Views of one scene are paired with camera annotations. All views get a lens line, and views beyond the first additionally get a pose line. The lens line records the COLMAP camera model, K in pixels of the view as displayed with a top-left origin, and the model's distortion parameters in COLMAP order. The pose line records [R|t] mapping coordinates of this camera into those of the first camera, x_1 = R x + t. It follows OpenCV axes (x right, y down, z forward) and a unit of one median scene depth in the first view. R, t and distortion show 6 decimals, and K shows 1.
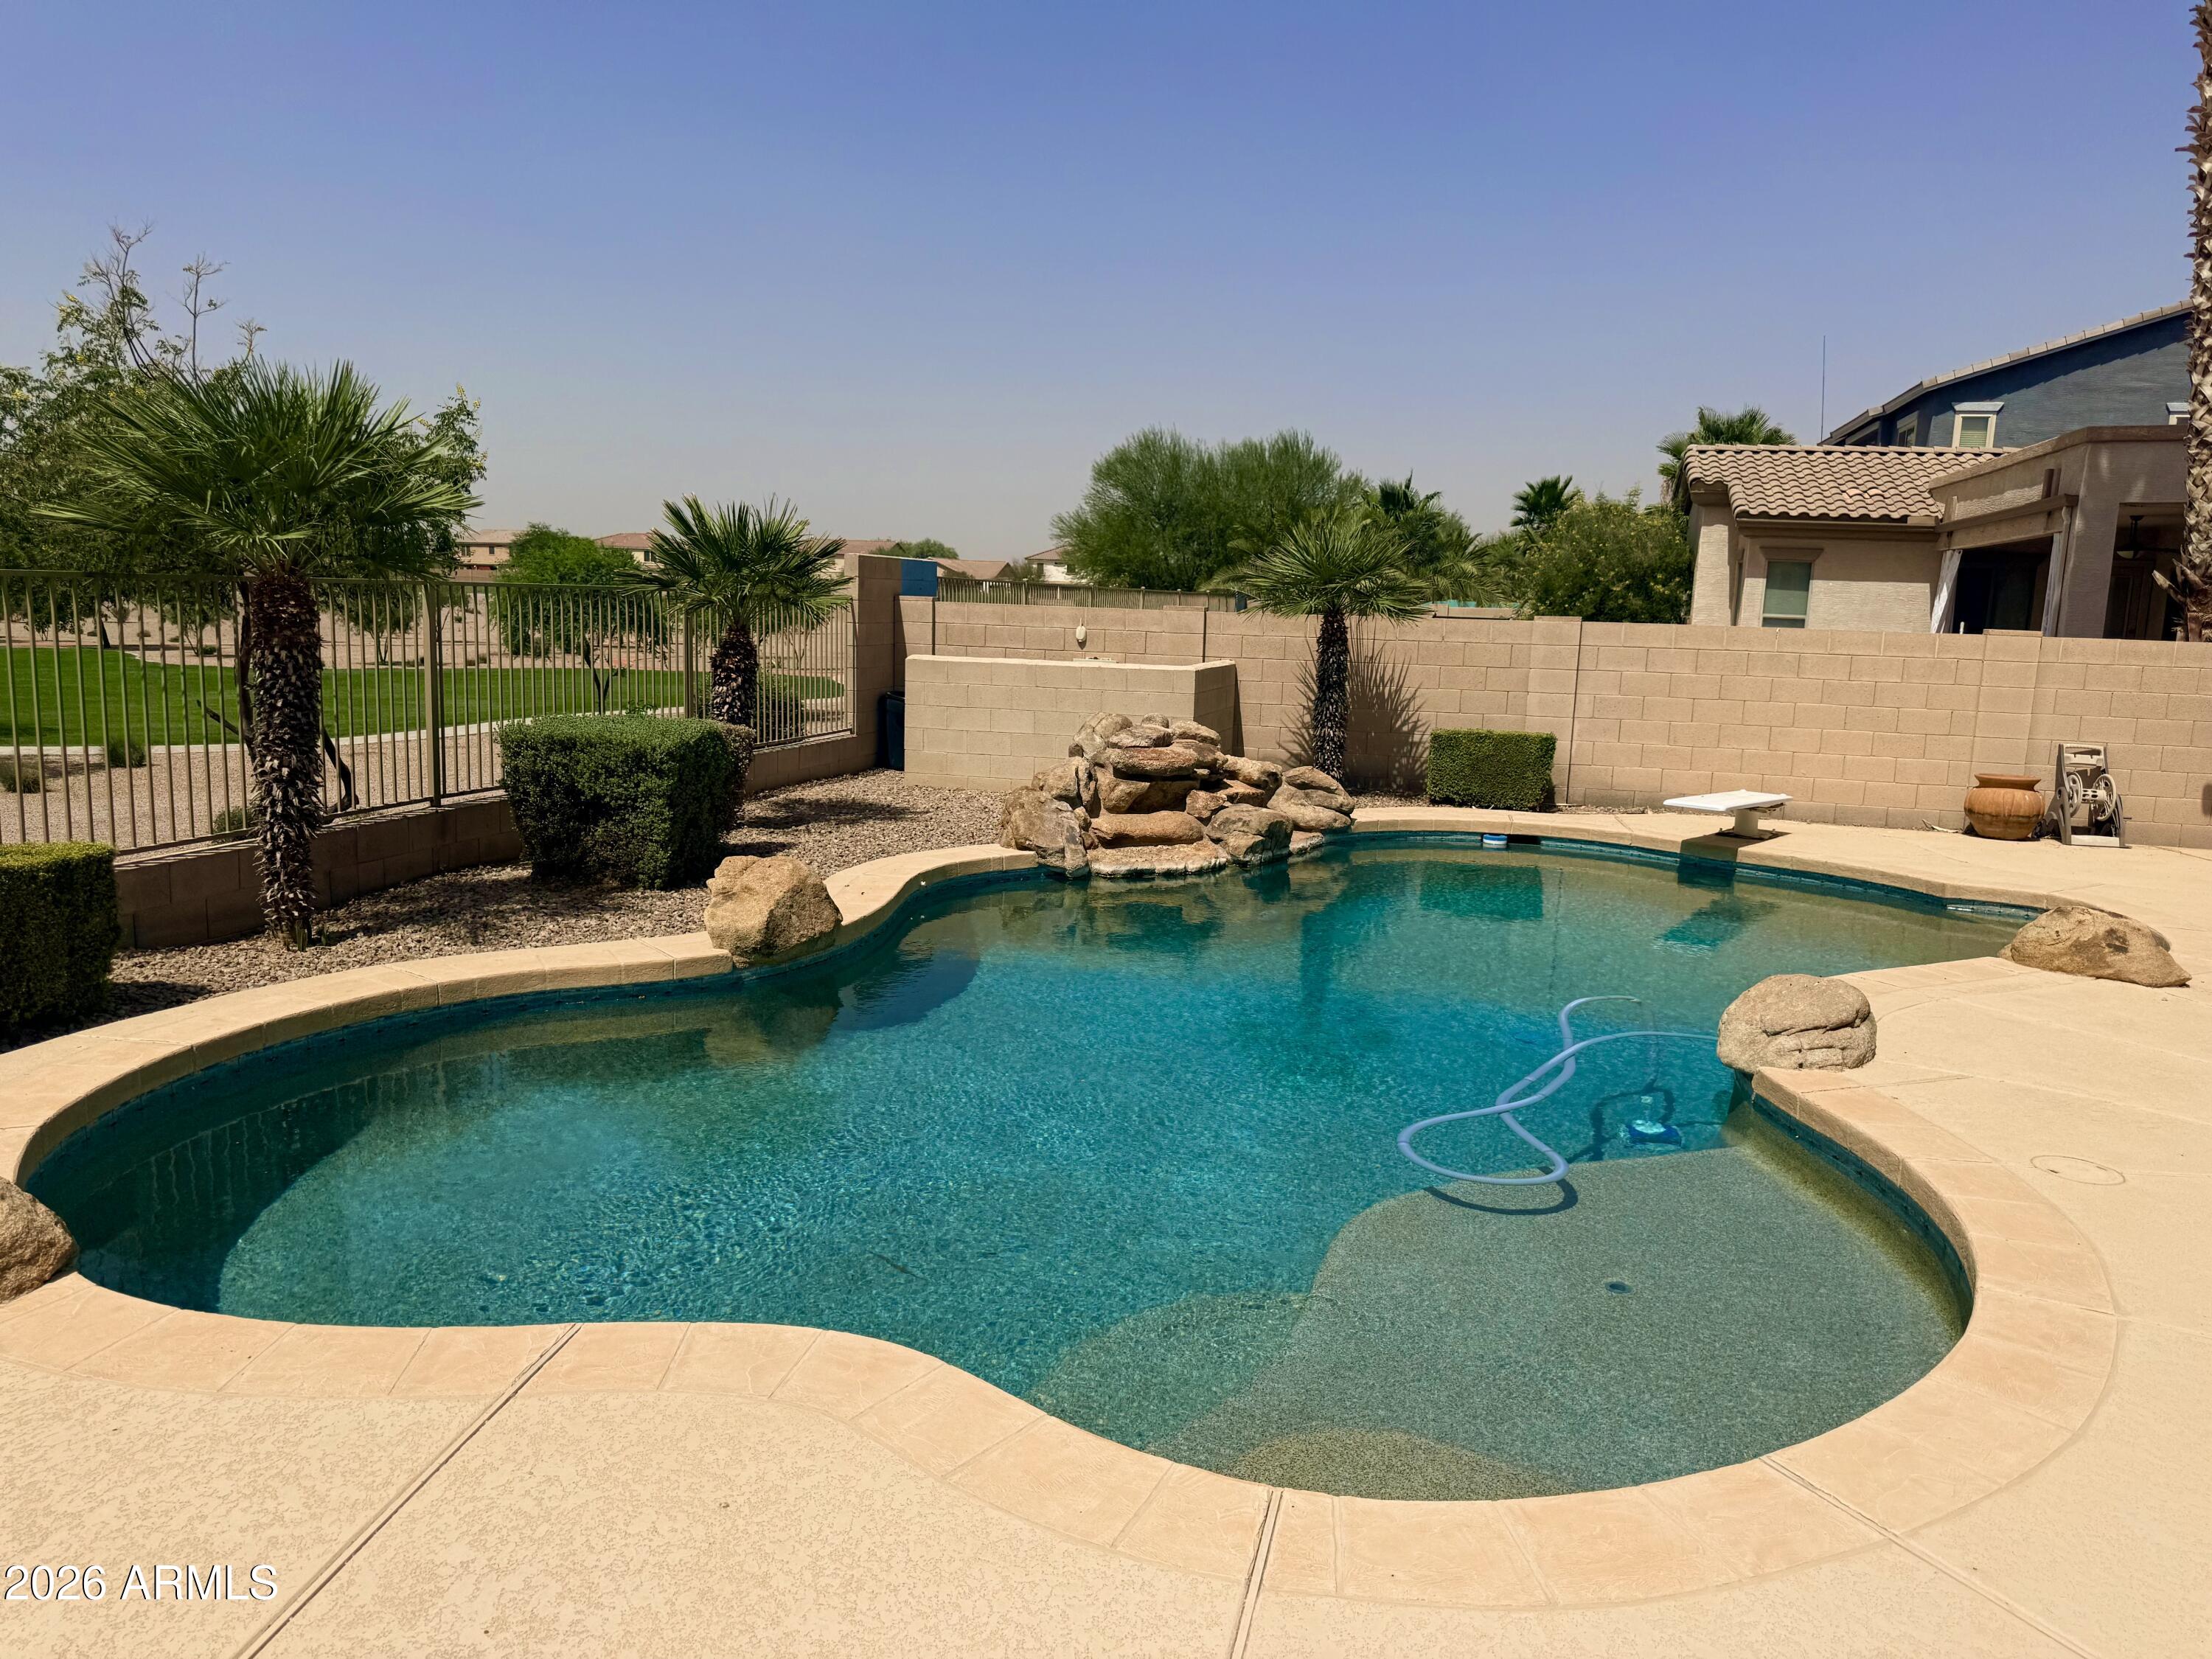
lens RADIAL K [[1557.5, 0, 1104.9], [0, 1557.5, 895.2], [0, 0, 1]] dist [0.012360, -0.026800]
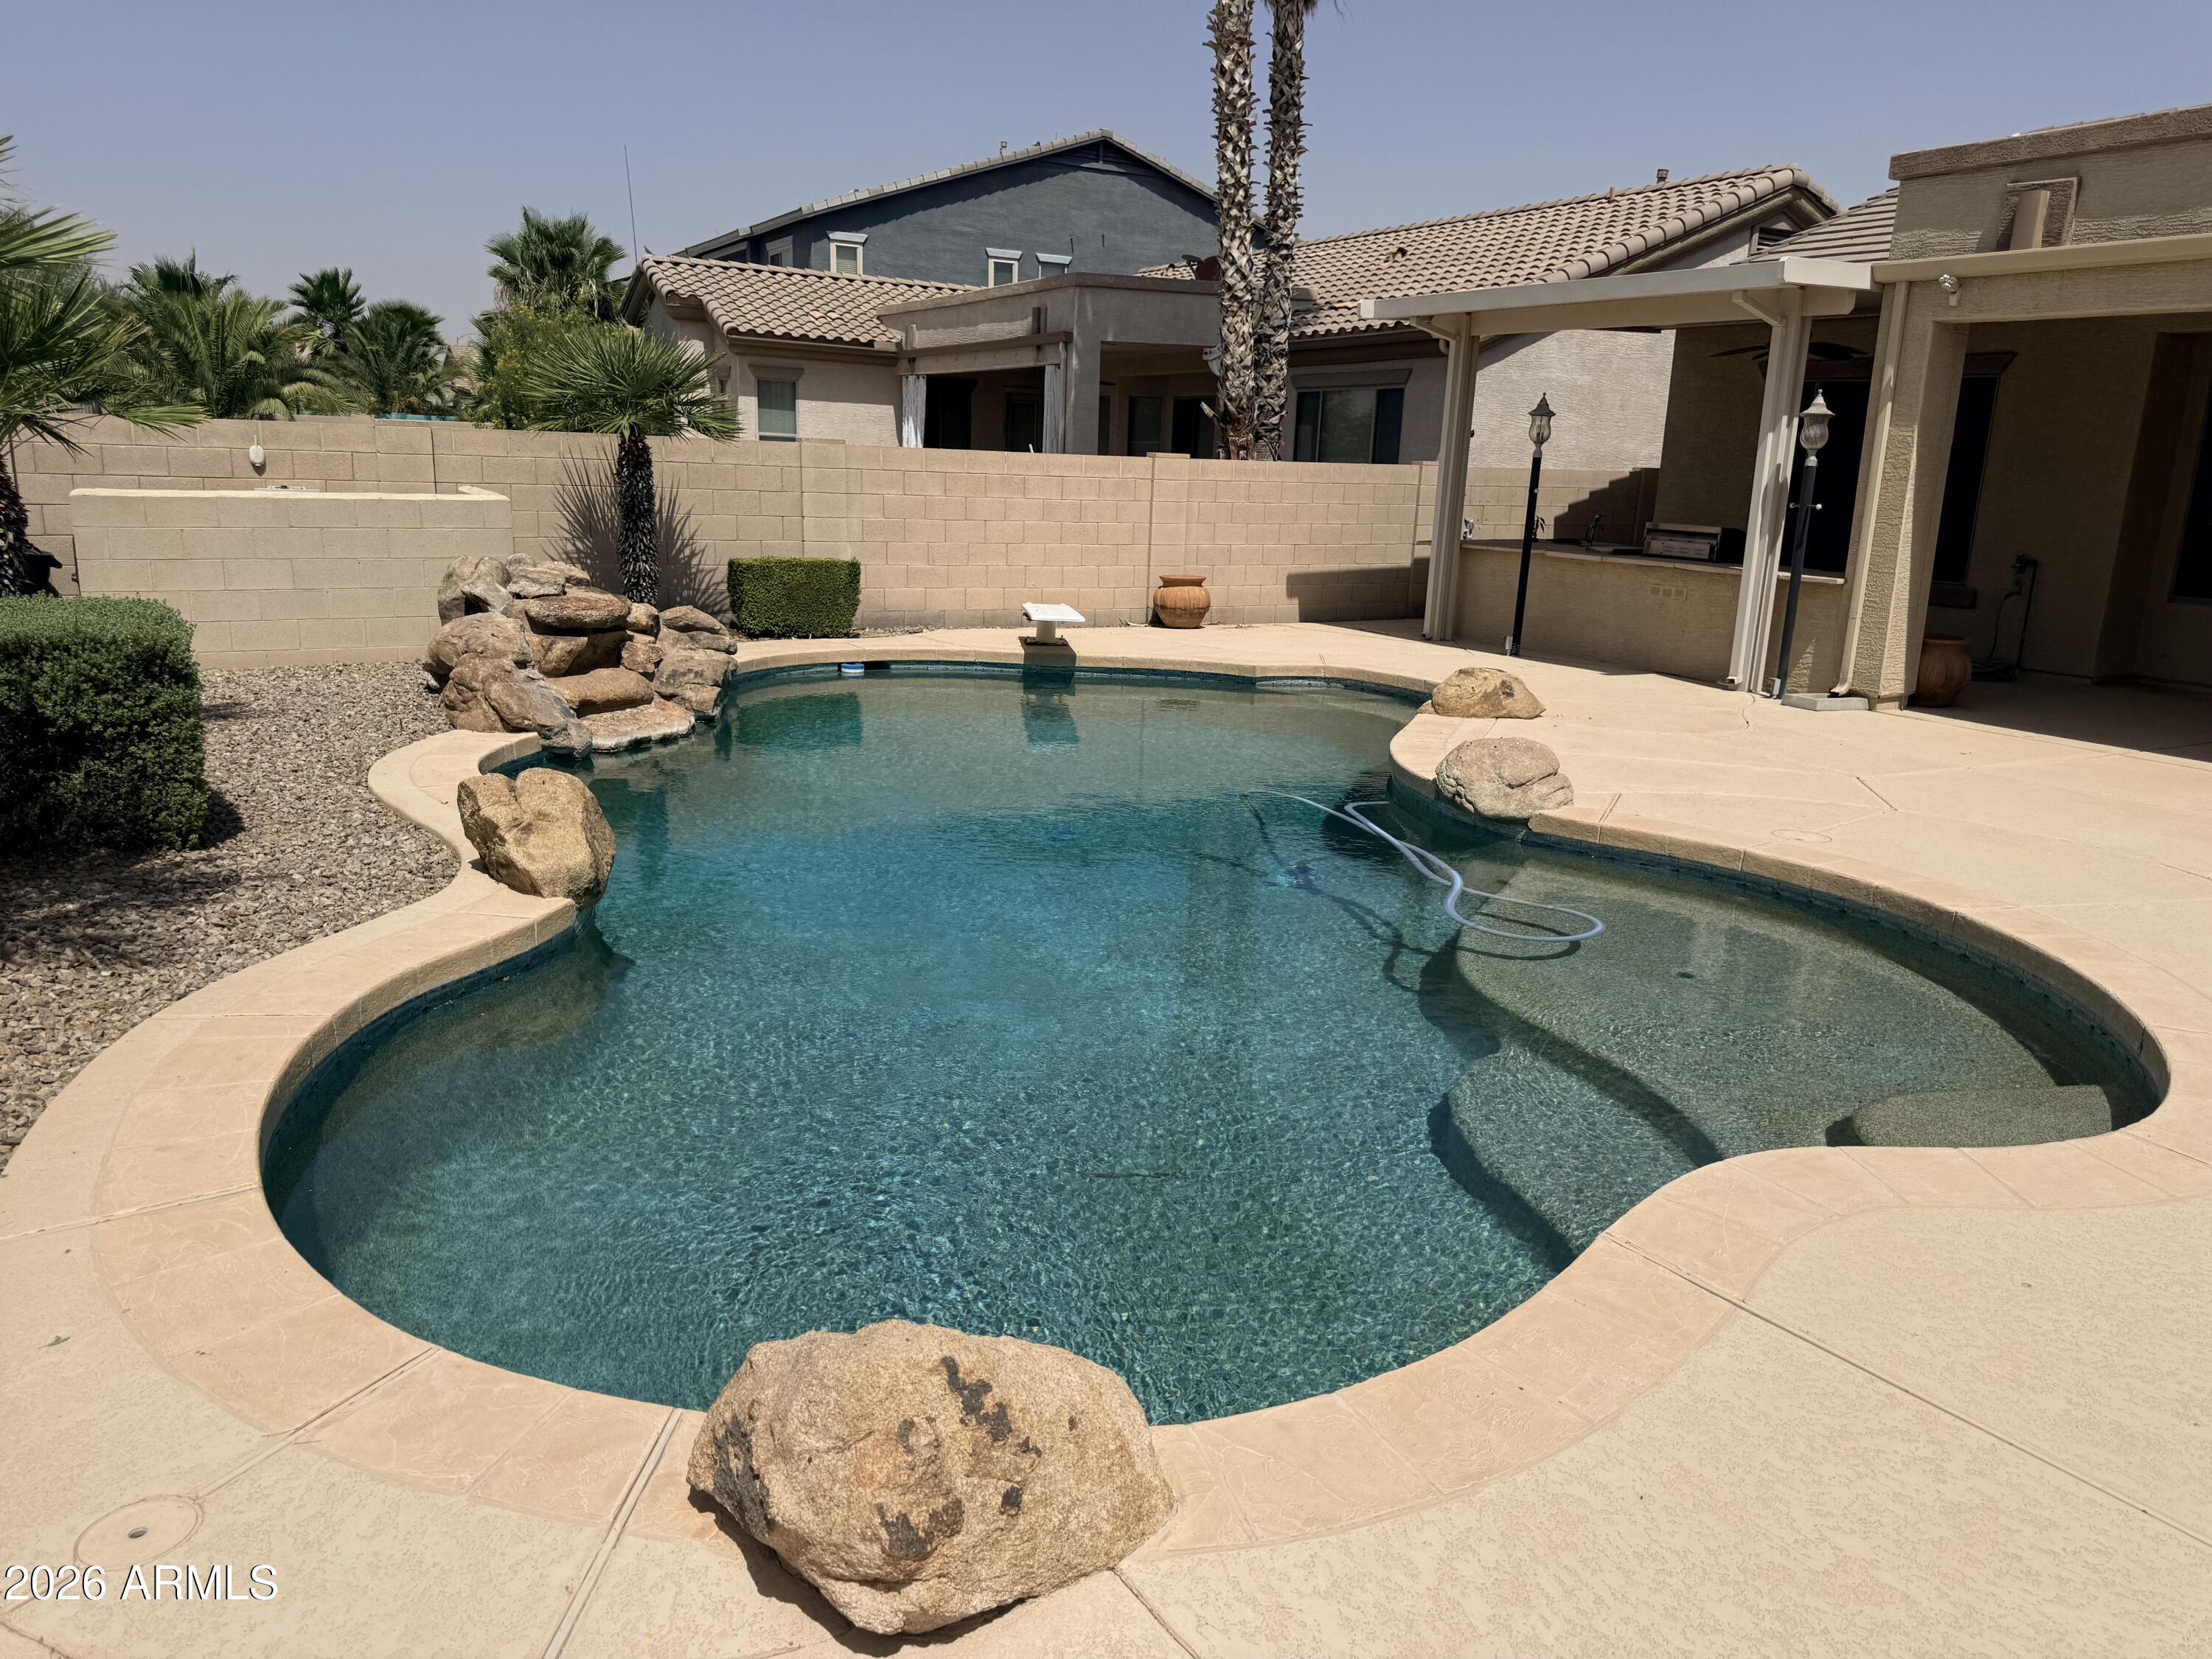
lens RADIAL K [[1557.3, 0, 1118.2], [0, 1557.3, 844.3], [0, 0, 1]] dist [0.155182, -0.283200]
pose [[0.702254, -0.175741, 0.689895, -0.324026], [0.119697, 0.984404, 0.128922, -0.031710], [-0.701792, -0.007958, 0.712337, 0.153150]]
